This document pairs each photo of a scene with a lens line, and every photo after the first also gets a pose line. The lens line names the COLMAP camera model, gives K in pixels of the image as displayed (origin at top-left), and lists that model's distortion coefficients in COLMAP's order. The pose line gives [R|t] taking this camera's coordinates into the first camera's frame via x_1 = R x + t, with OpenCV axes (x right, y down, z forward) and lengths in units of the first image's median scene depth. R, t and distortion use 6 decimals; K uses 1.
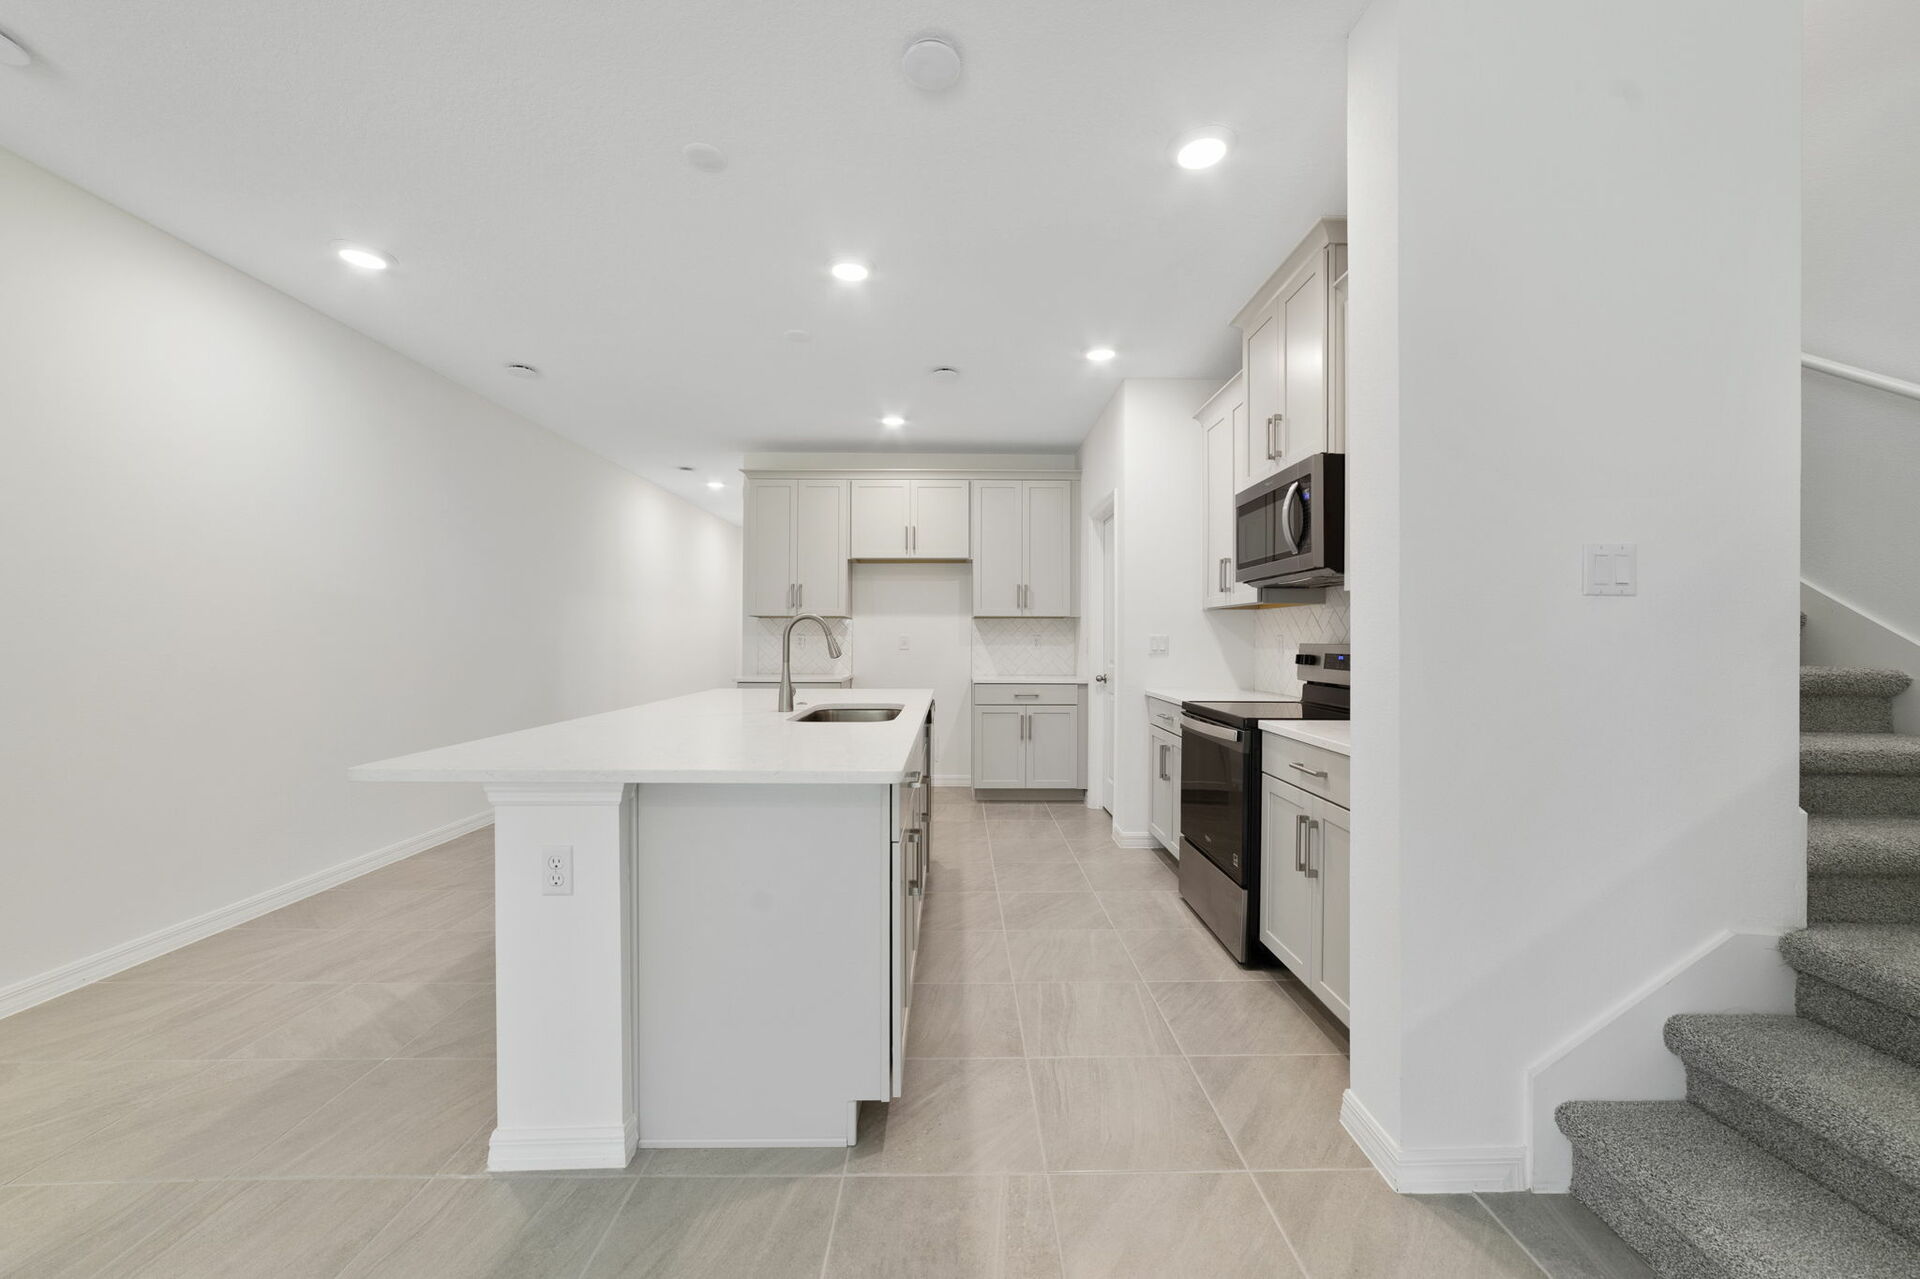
lens RADIAL K [[730.5, 0, 969.3], [0, 730.5, 636.9], [0, 0, 1]] dist [-0.001576, -0.000019]
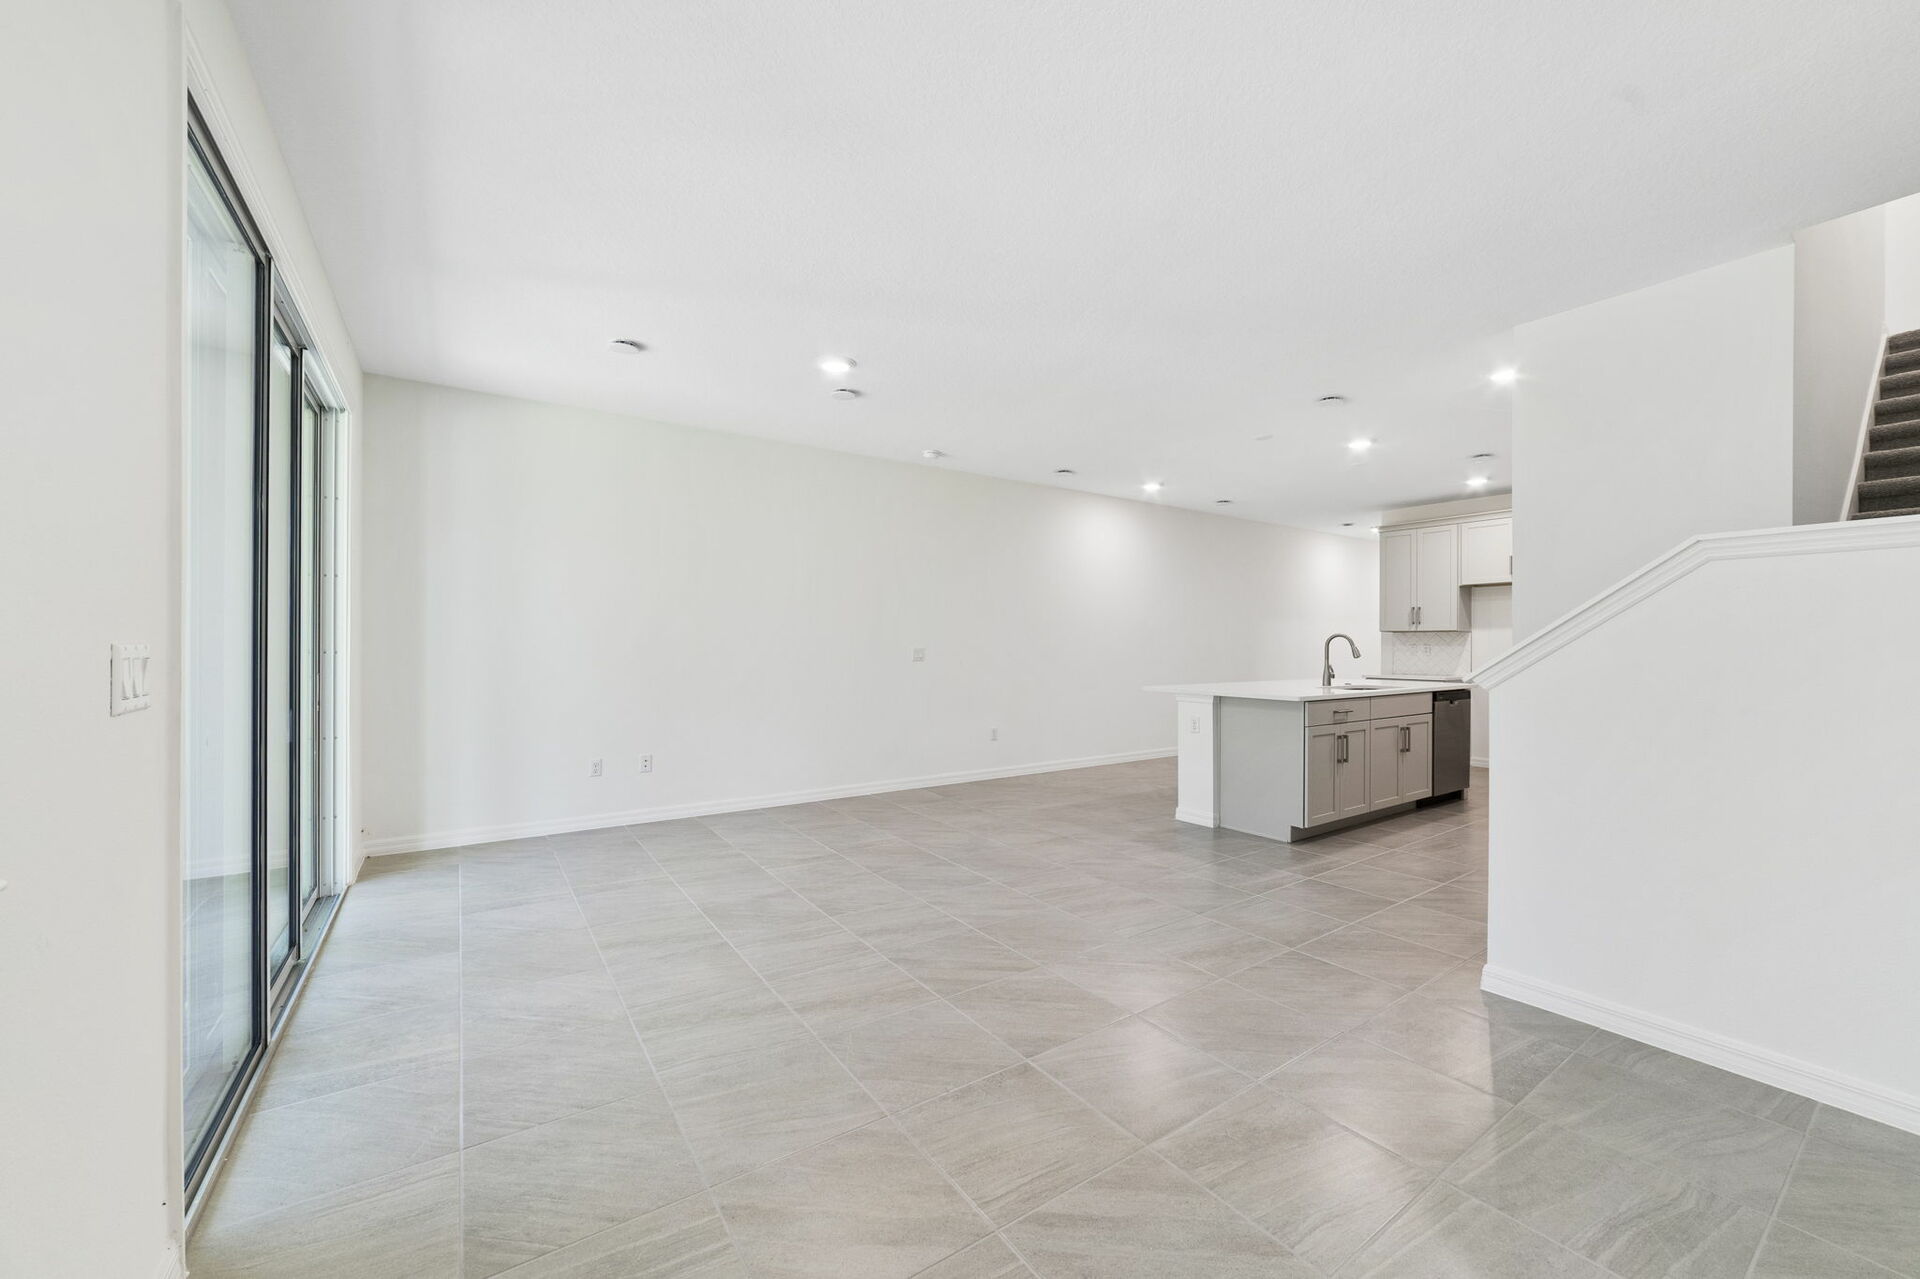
lens RADIAL K [[733.2, 0, 966.3], [0, 733.2, 643.0], [0, 0, 1]] dist [-0.000953, 0.000038]
pose [[0.550167, -0.003438, -0.835047, 0.485514], [-0.003036, 0.999977, -0.006118, 0.004926], [0.835049, 0.005902, 0.550144, -0.484278]]
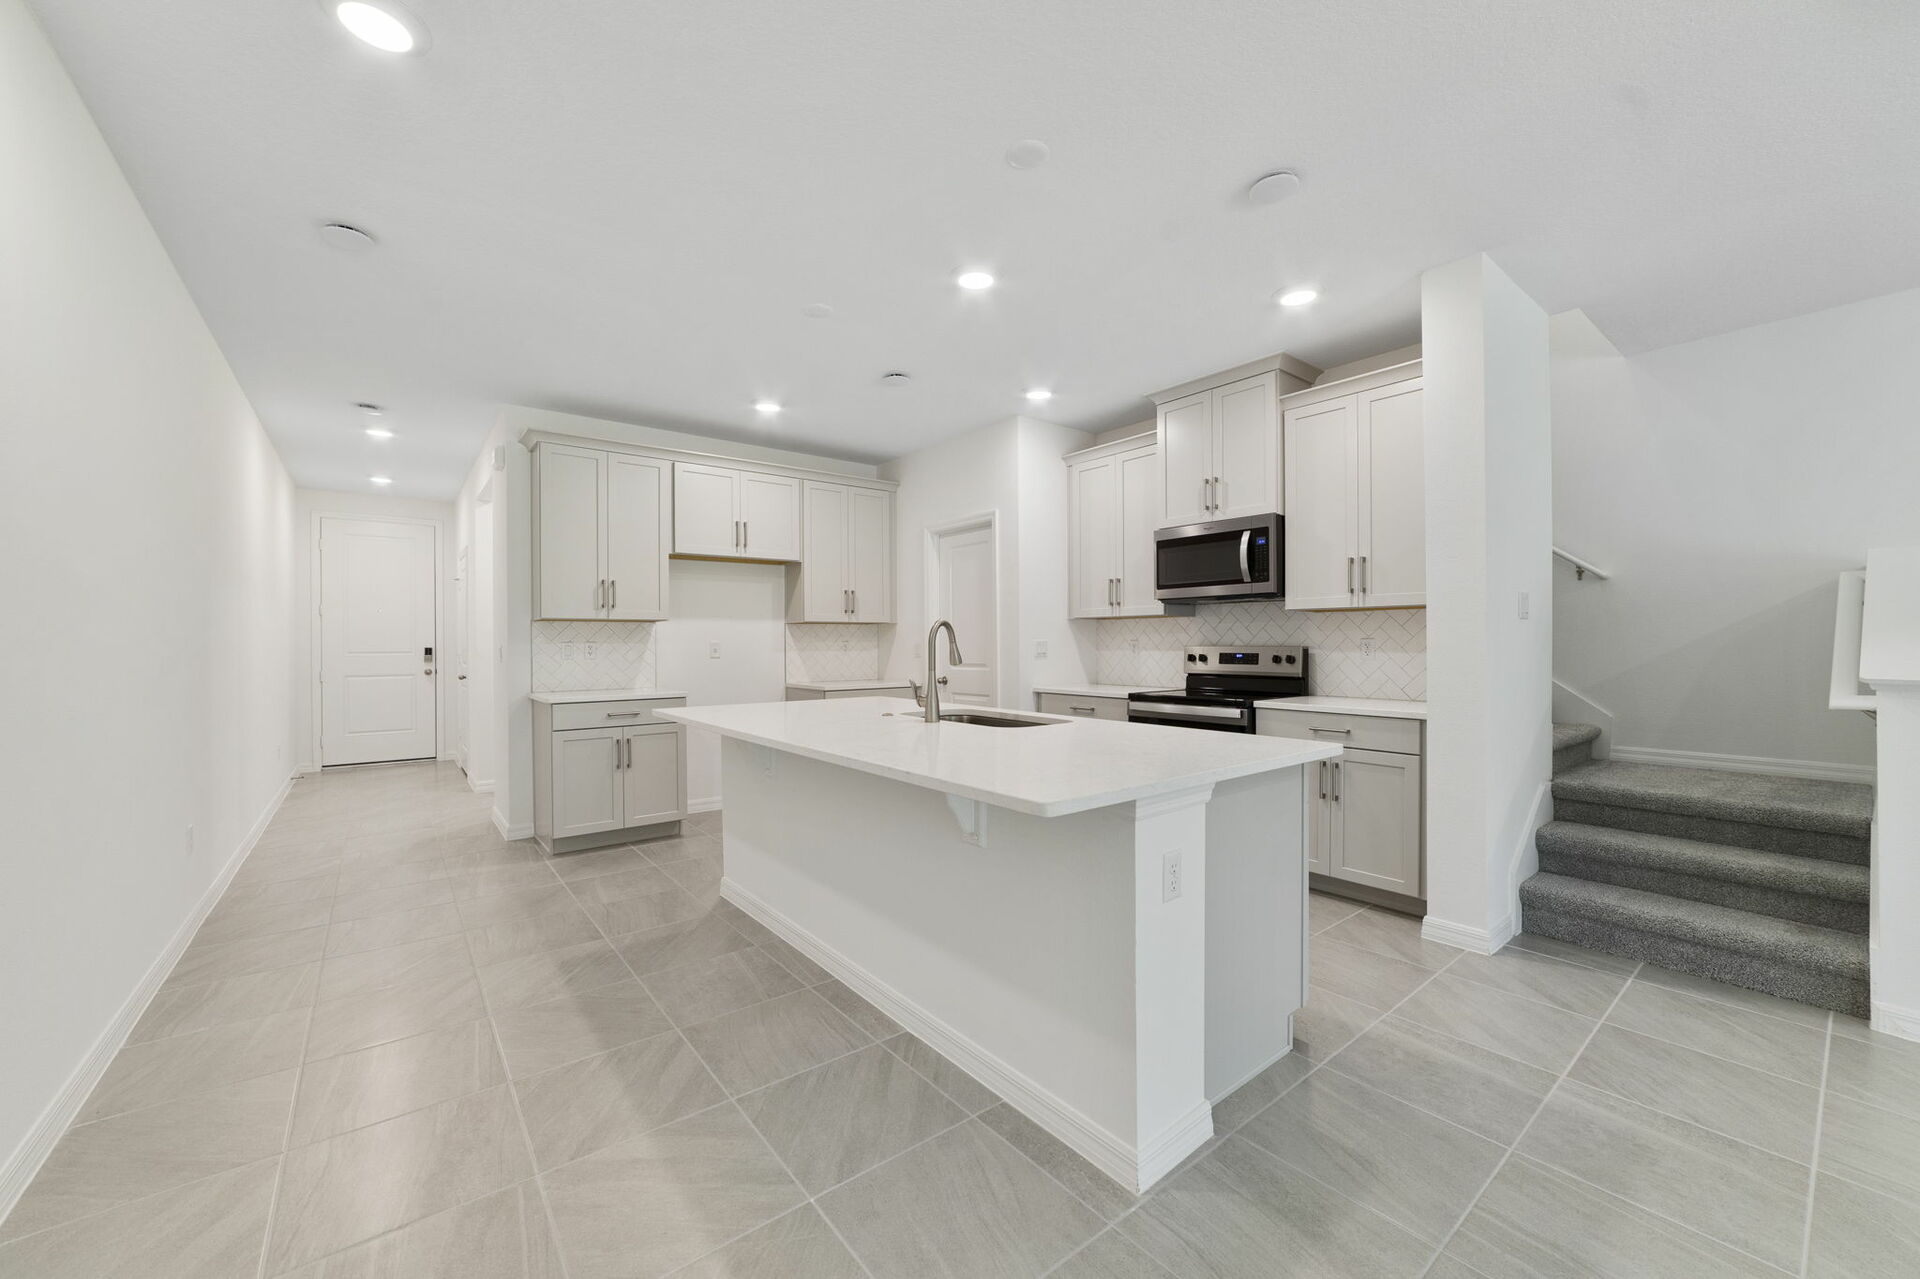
lens RADIAL K [[733.2, 0, 966.3], [0, 733.2, 643.0], [0, 0, 1]] dist [-0.000953, 0.000038]
pose [[0.787510, -0.006619, 0.616266, -0.476456], [0.006959, 0.999974, 0.001848, -0.000647], [-0.616262, 0.002833, 0.787536, 0.124064]]
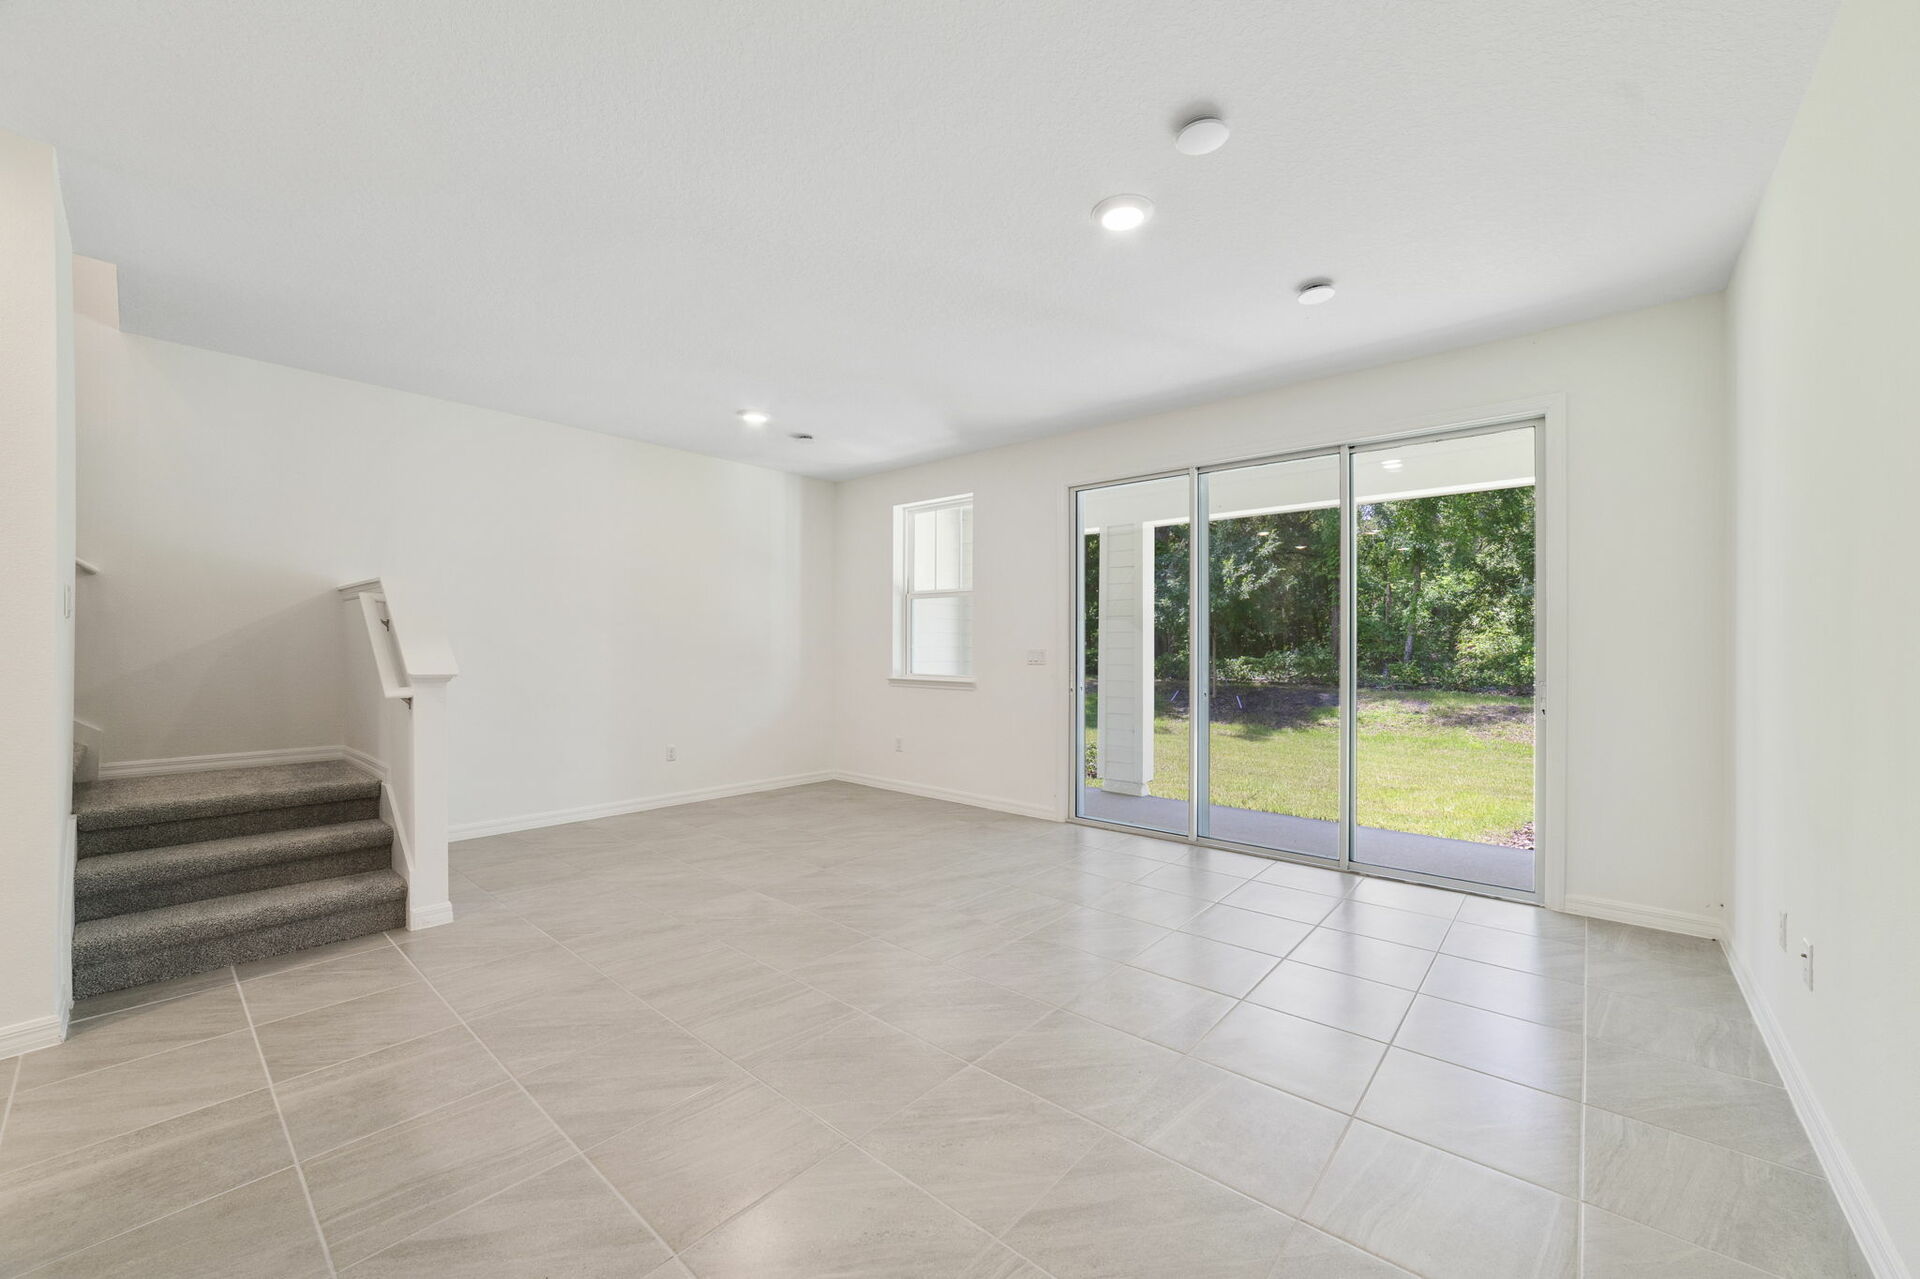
lens RADIAL K [[733.2, 0, 966.3], [0, 733.2, 643.0], [0, 0, 1]] dist [-0.000953, 0.000038]
pose [[-0.745827, -0.001888, 0.666137, -0.518880], [-0.005260, 0.999981, -0.003055, -0.000570], [-0.666119, -0.005782, -0.745823, 0.289832]]
